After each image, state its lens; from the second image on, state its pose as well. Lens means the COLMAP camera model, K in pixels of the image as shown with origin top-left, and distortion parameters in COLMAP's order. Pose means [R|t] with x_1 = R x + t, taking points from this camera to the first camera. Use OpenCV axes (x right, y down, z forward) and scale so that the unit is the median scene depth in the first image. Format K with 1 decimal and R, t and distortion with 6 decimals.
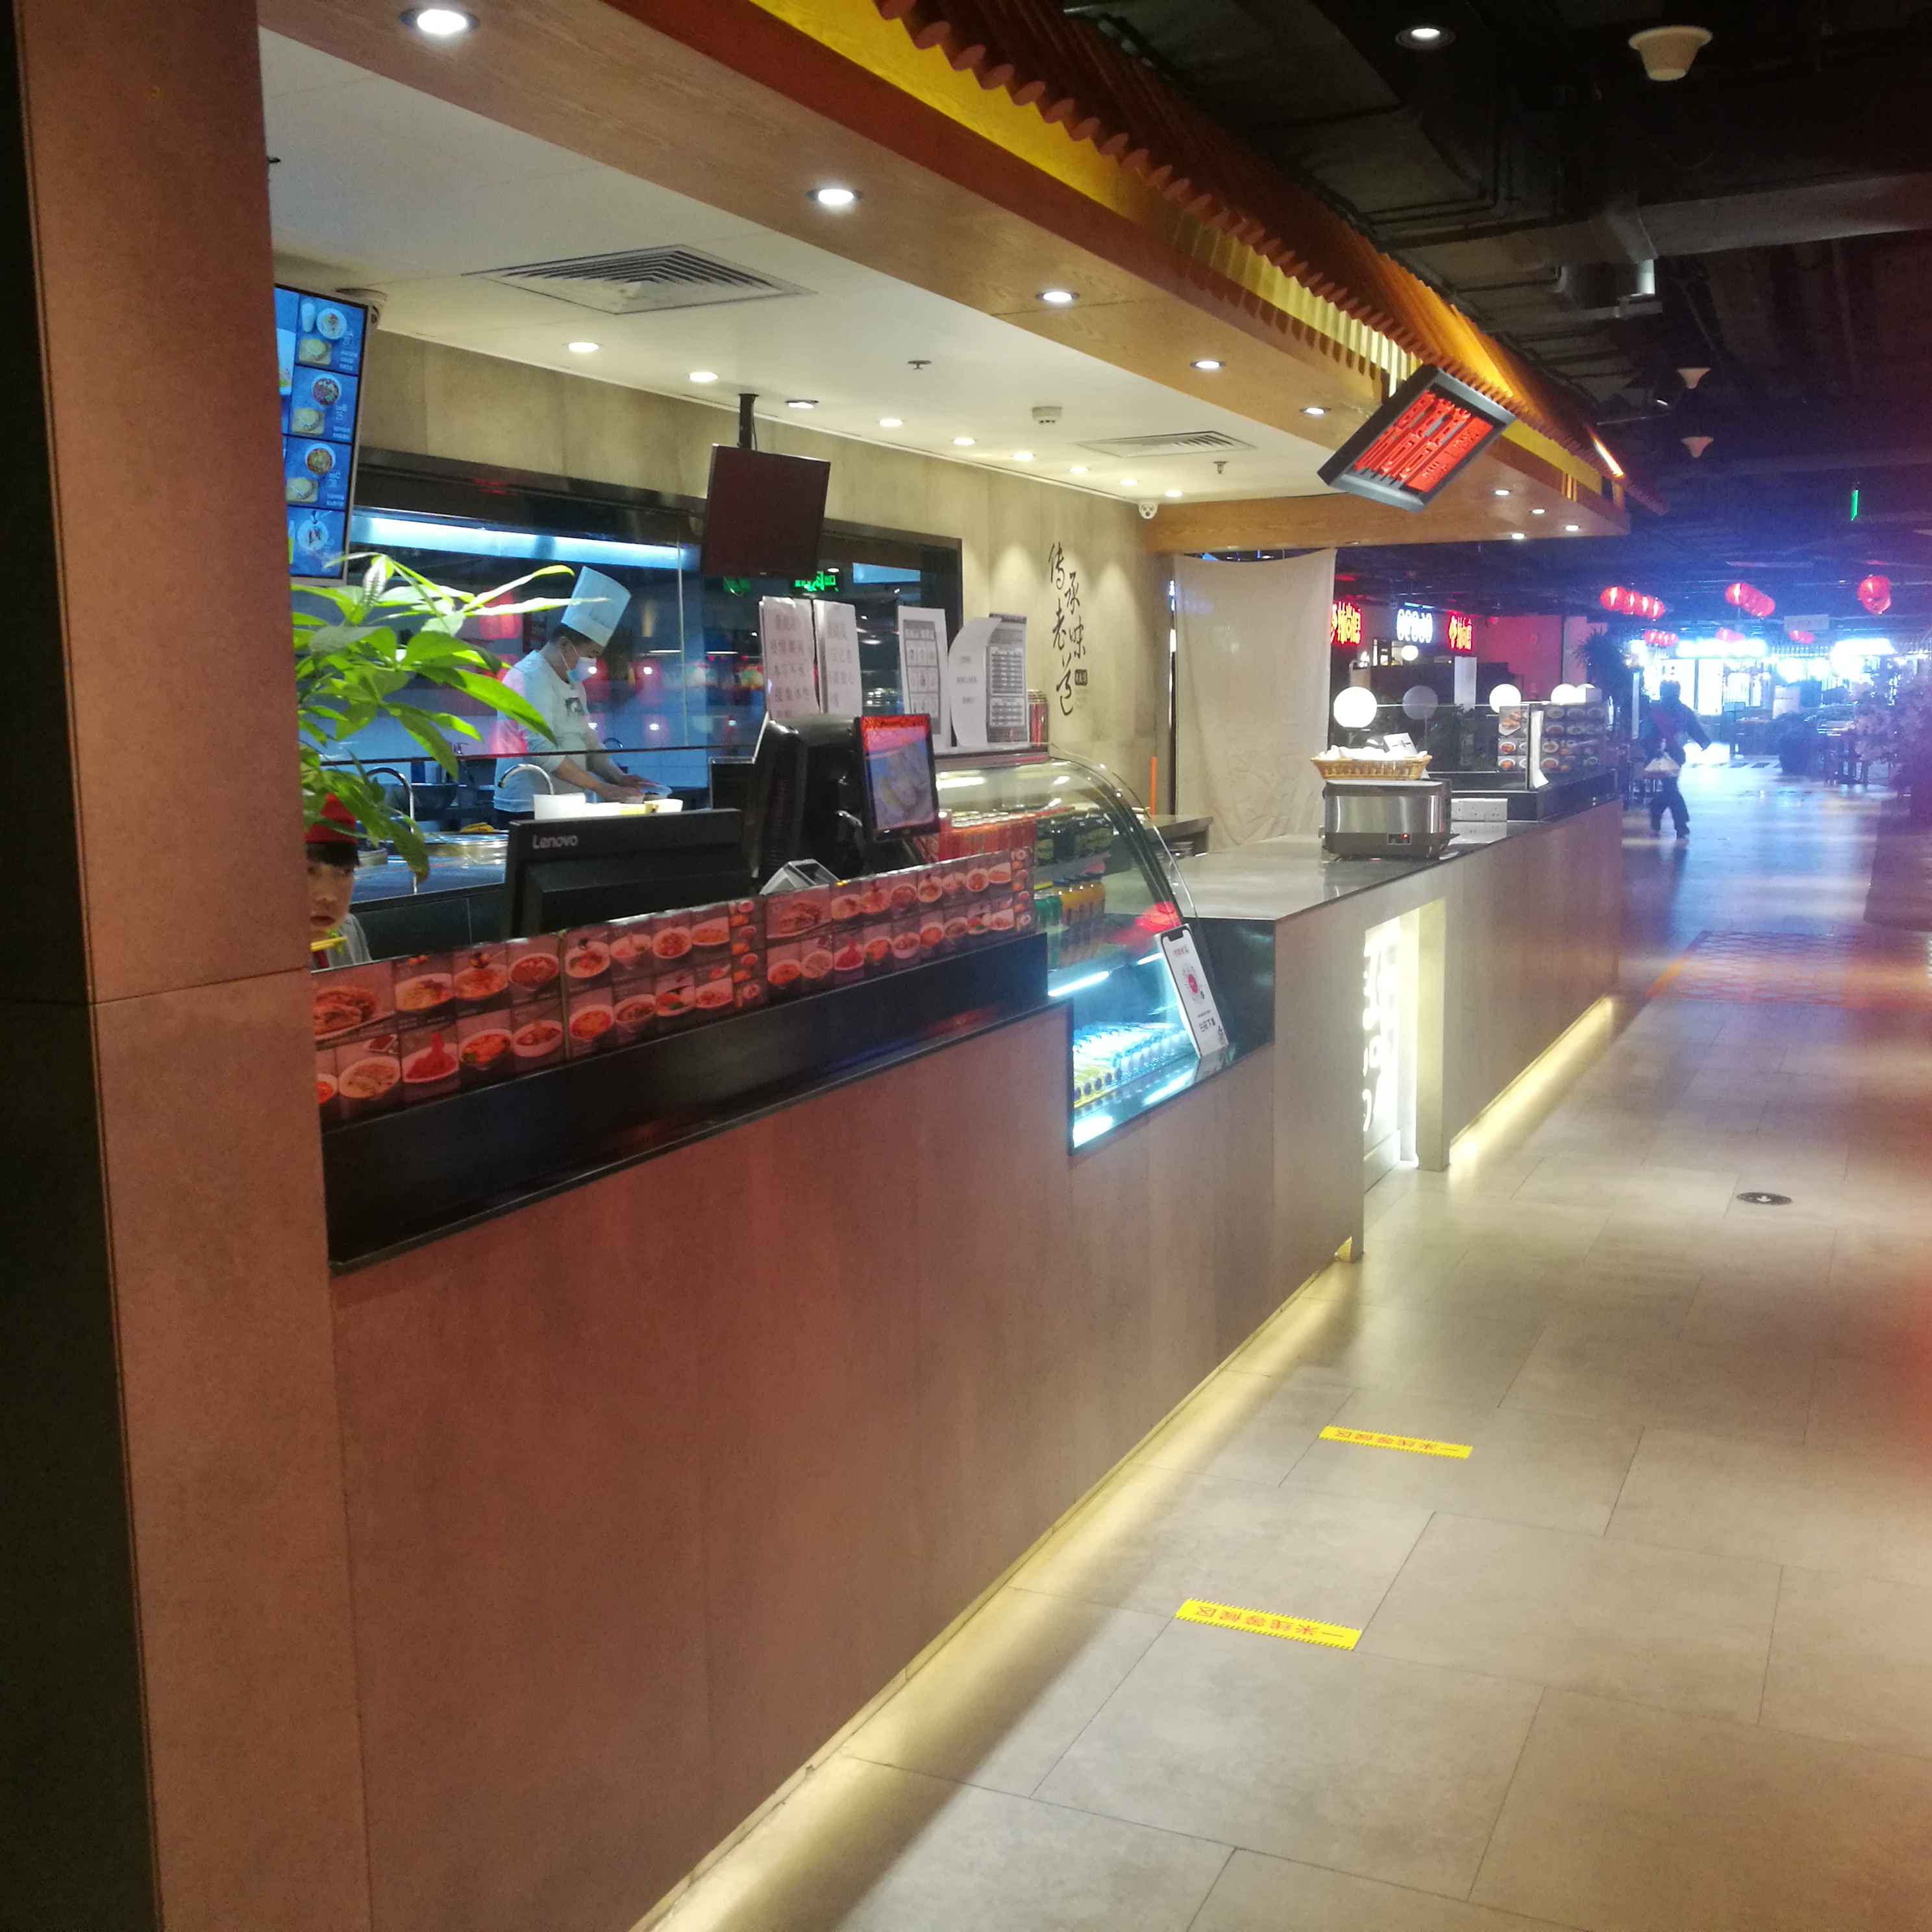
lens RADIAL K [[2038.2, 0, 995.5], [0, 2038.2, 976.7], [0, 0, 1]] dist [0.097291, -0.155028]
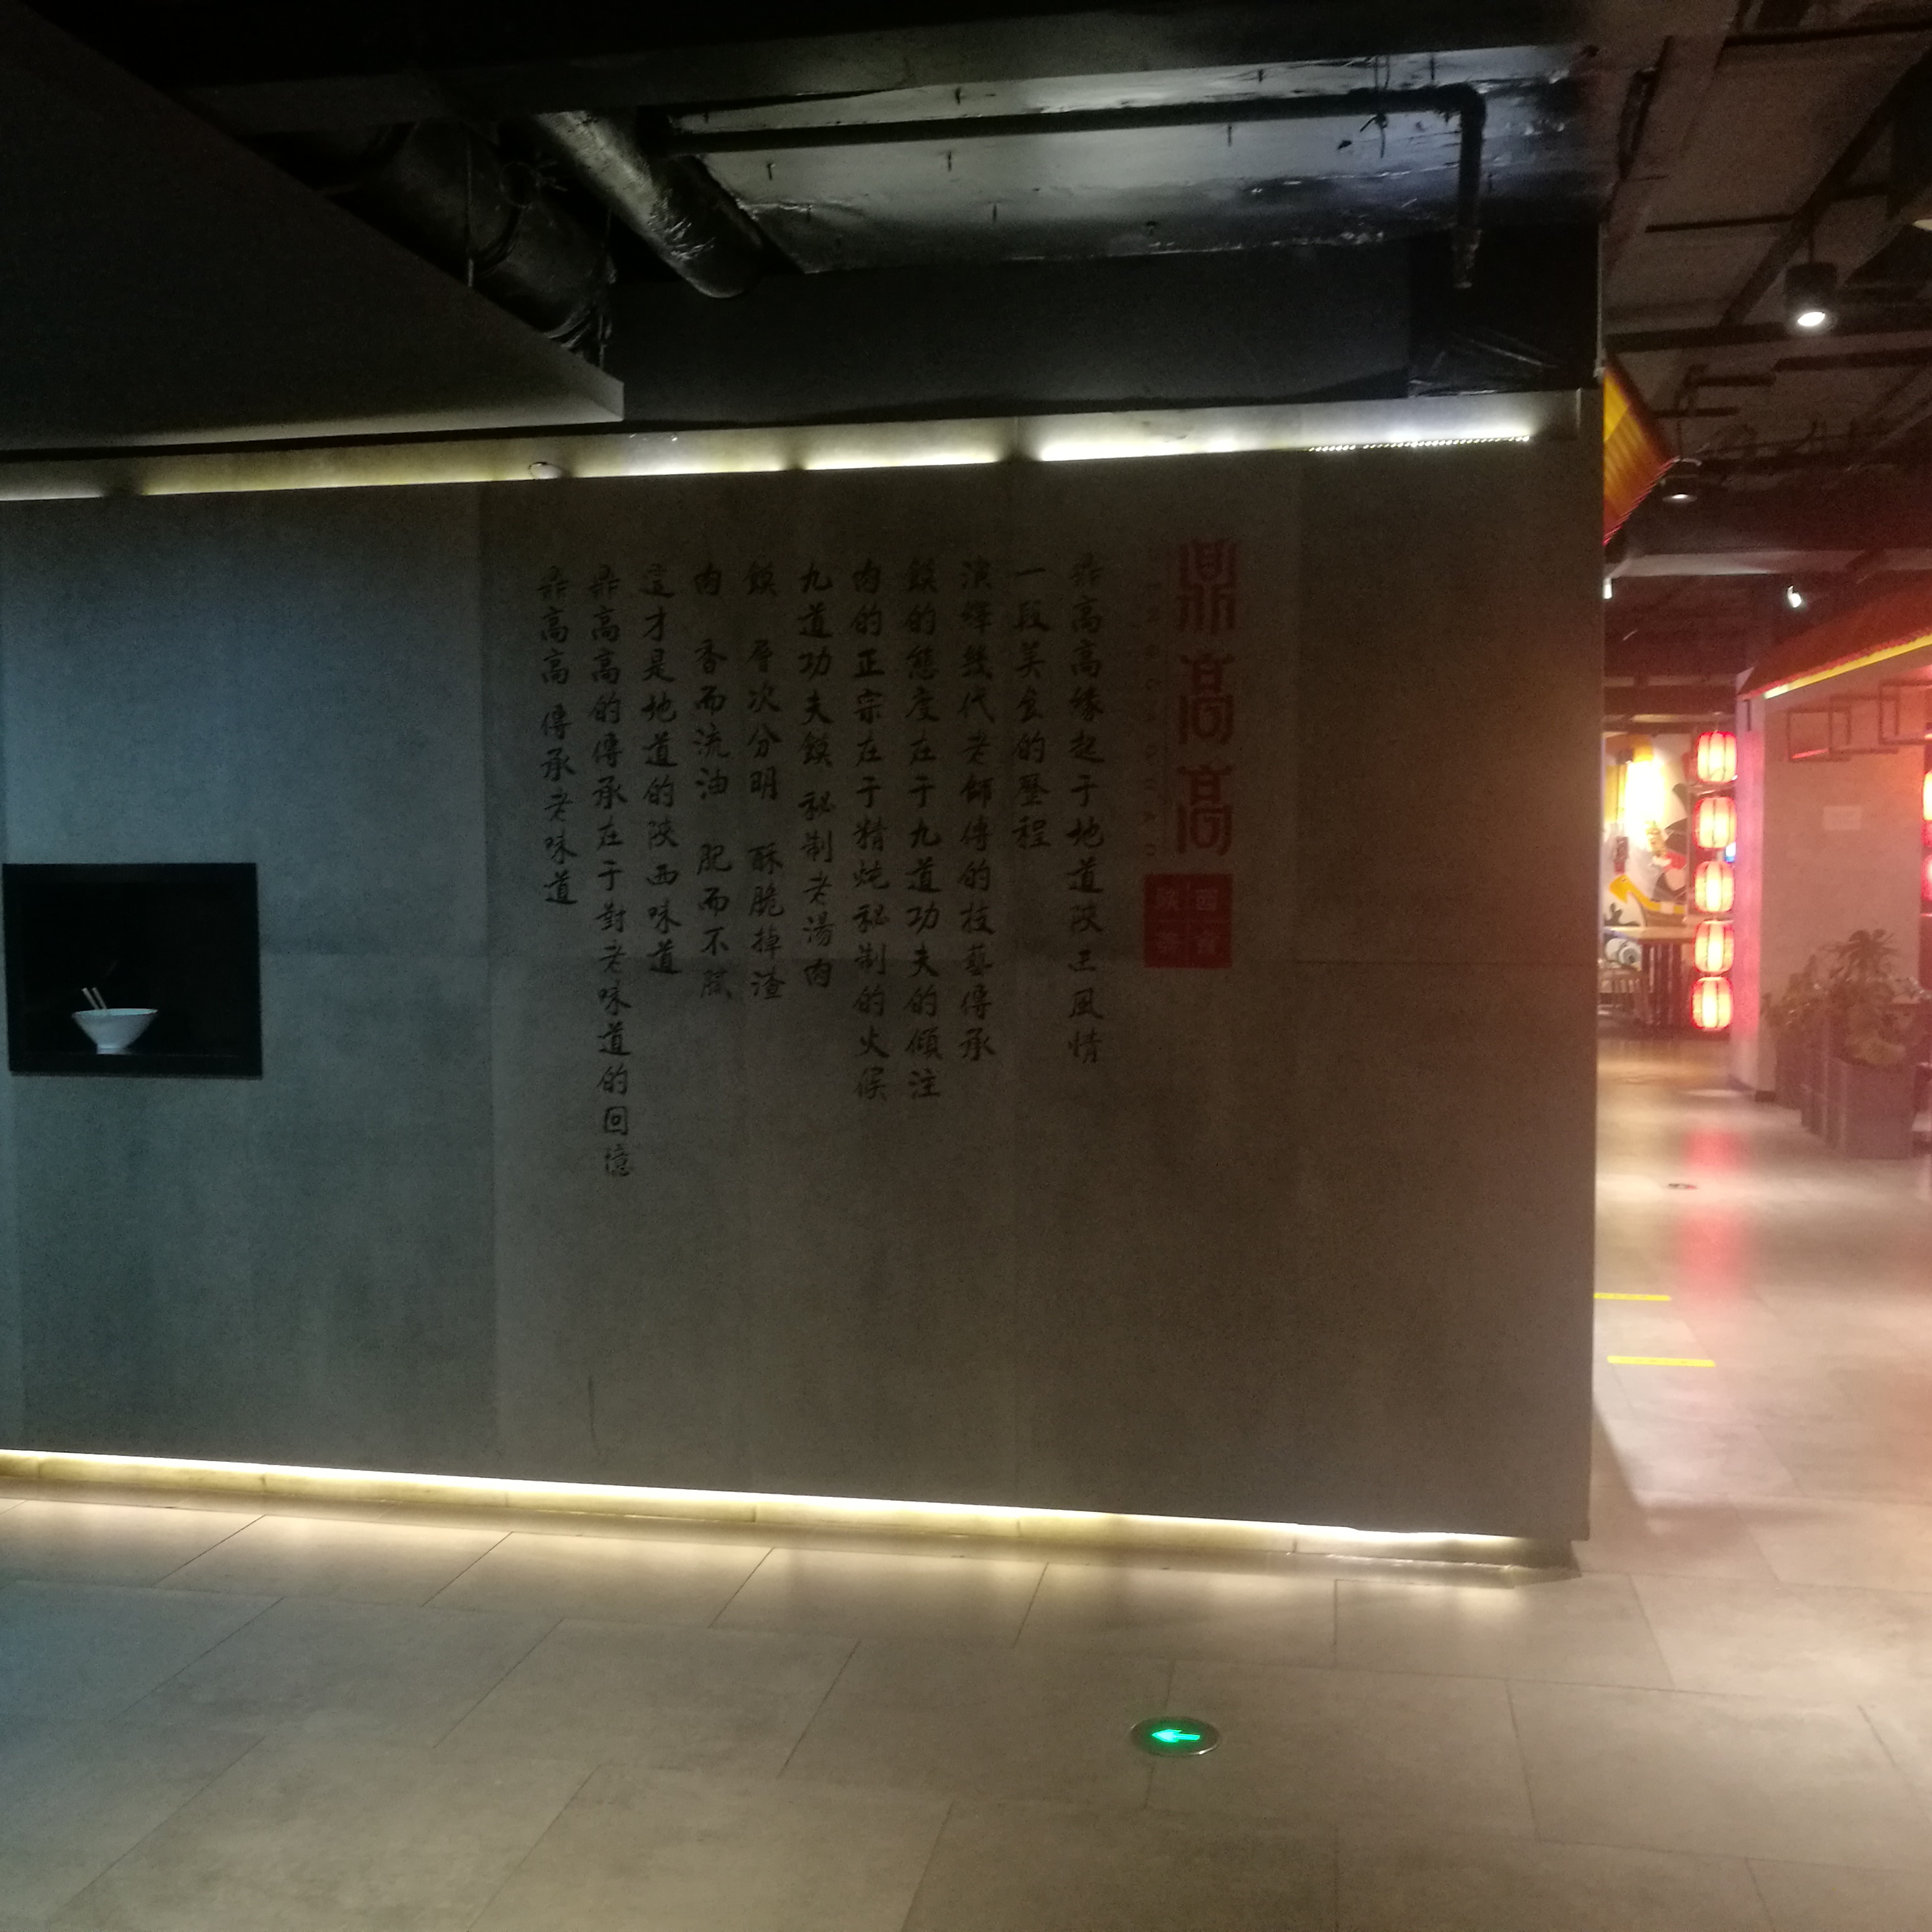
lens RADIAL K [[2026.7, 0, 966.0], [0, 2026.7, 966.0], [0, 0, 1]] dist [0.121049, -0.203642]
pose [[0.972784, 0.000821, 0.231713, -0.666974], [0.017462, 0.996890, -0.076841, 0.072401], [-0.231055, 0.078796, 0.969745, -0.482539]]
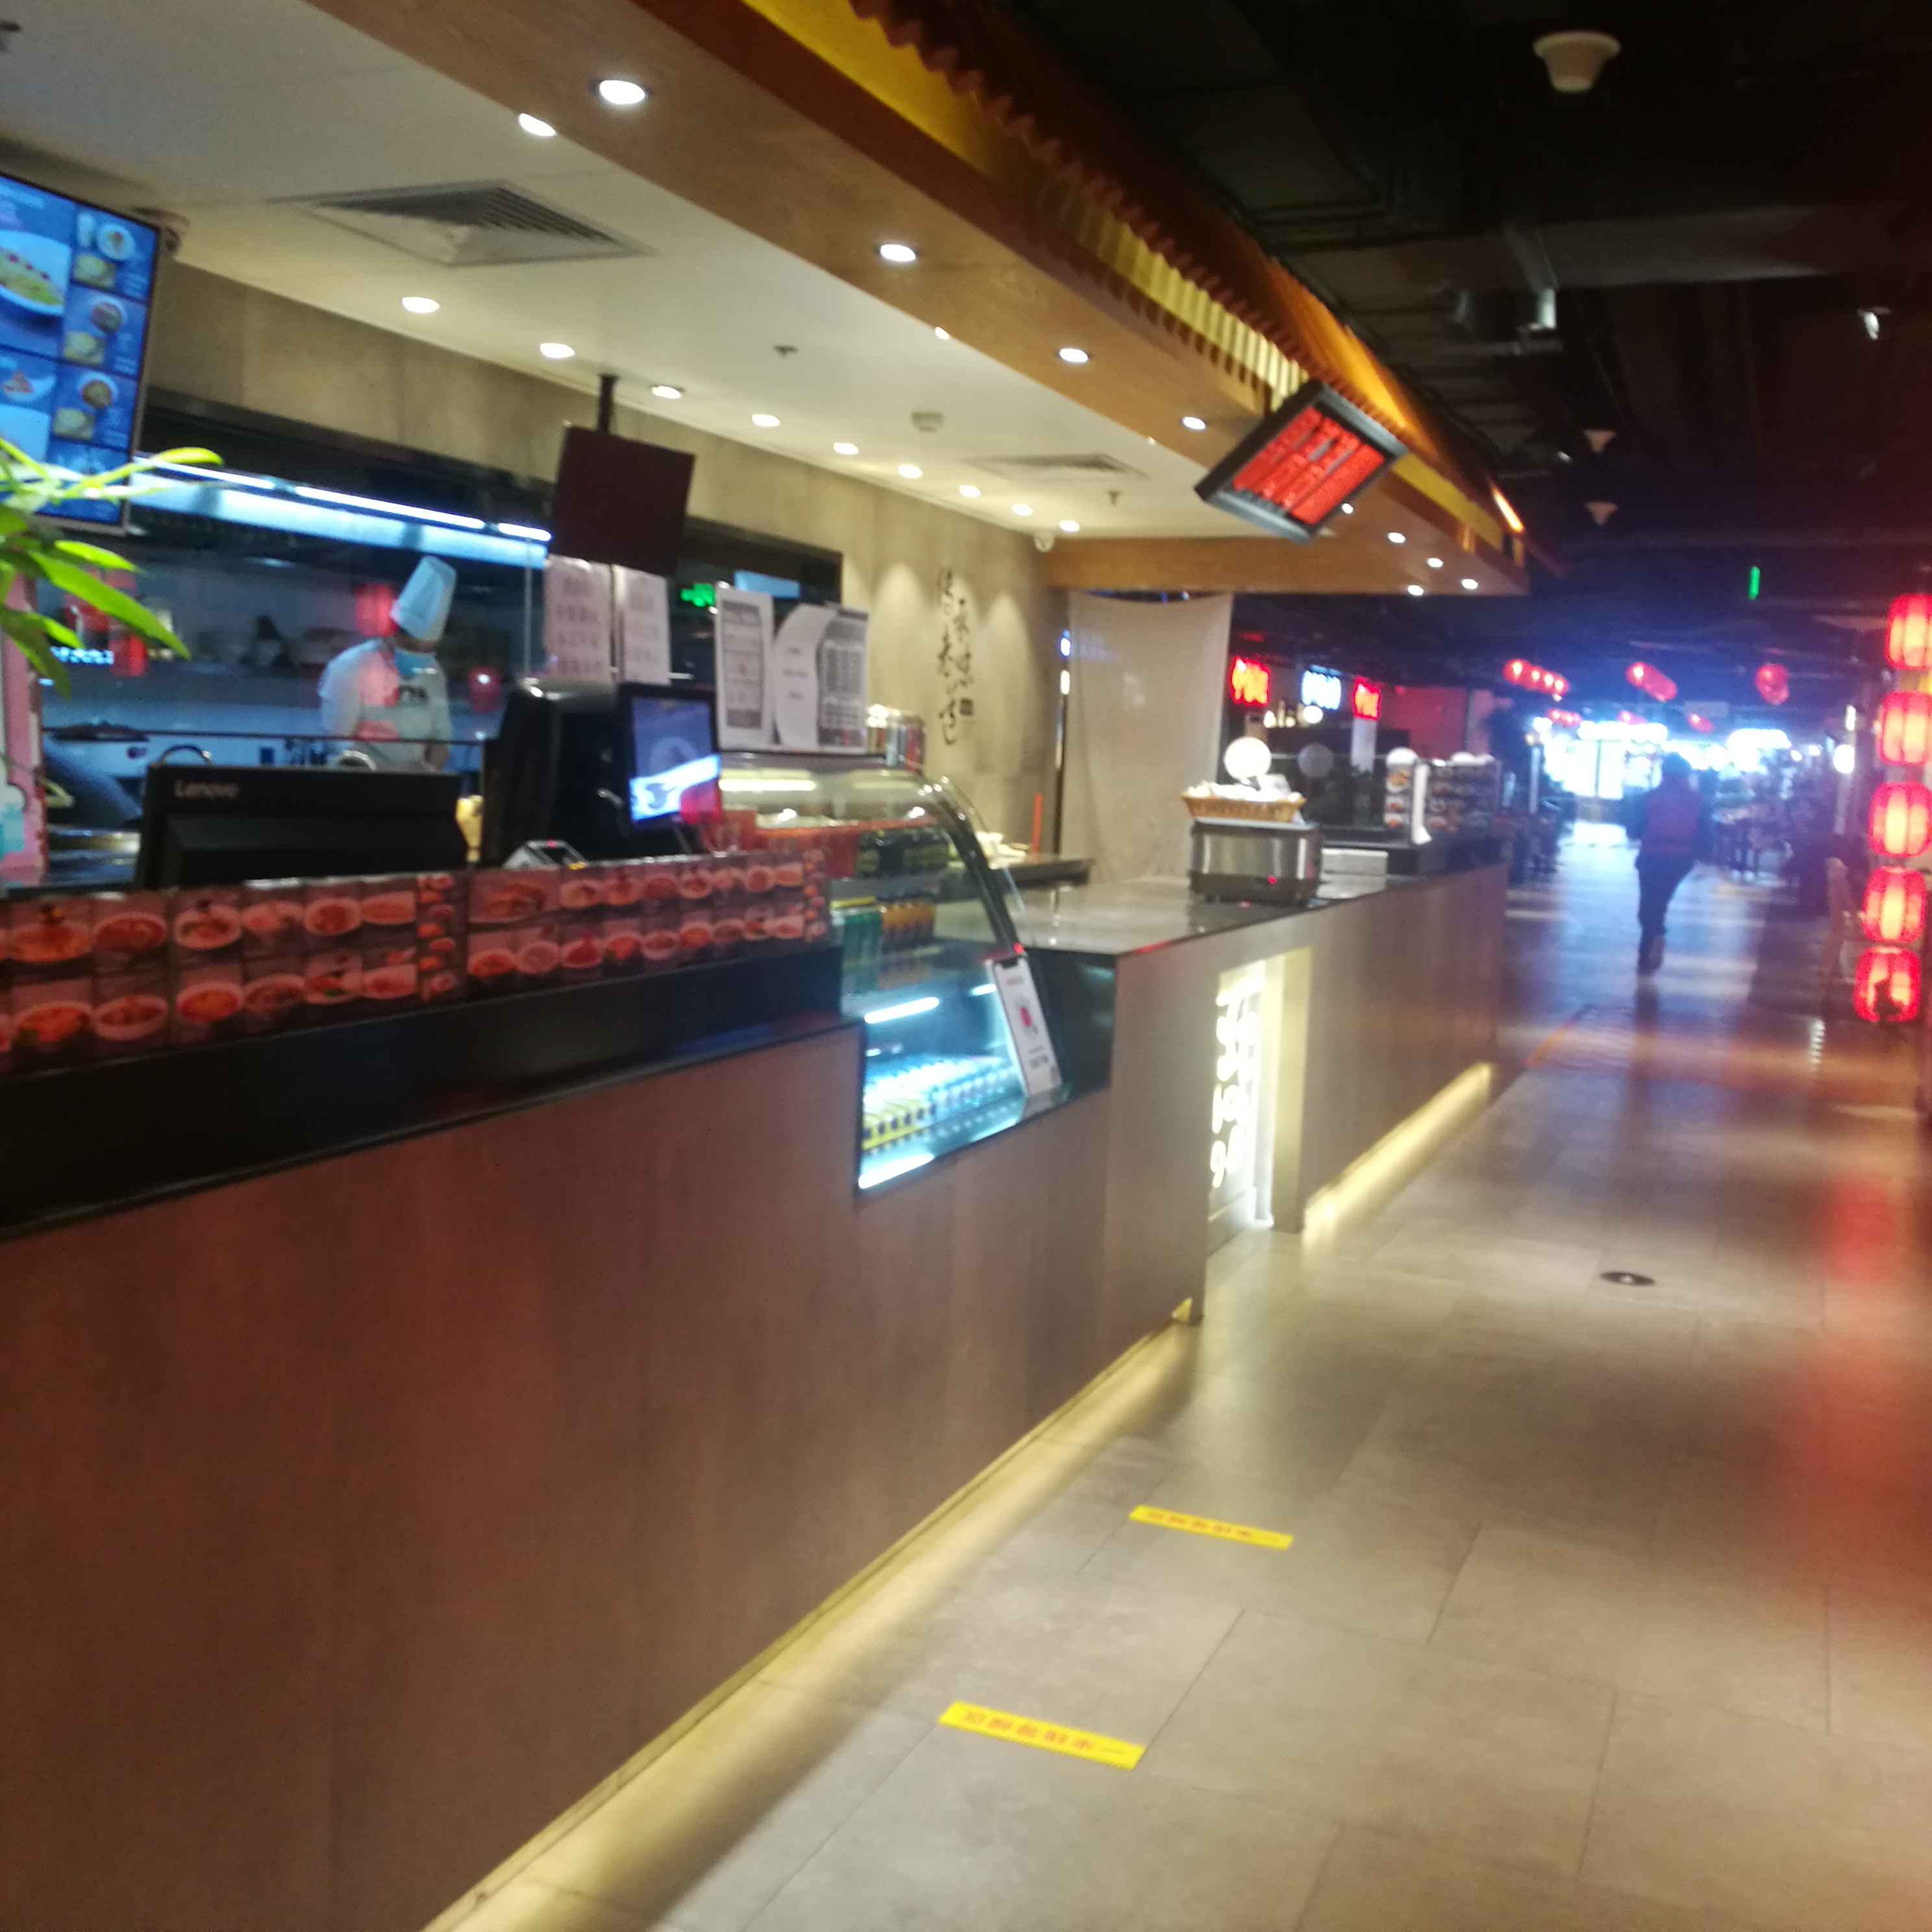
lens RADIAL K [[2026.7, 0, 966.0], [0, 2026.7, 966.0], [0, 0, 1]] dist [0.121049, -0.203642]
pose [[0.997959, 0.054587, 0.033142, 0.037404], [-0.053721, 0.998204, -0.026505, 0.006187], [-0.034529, 0.024671, 0.999099, 0.077048]]
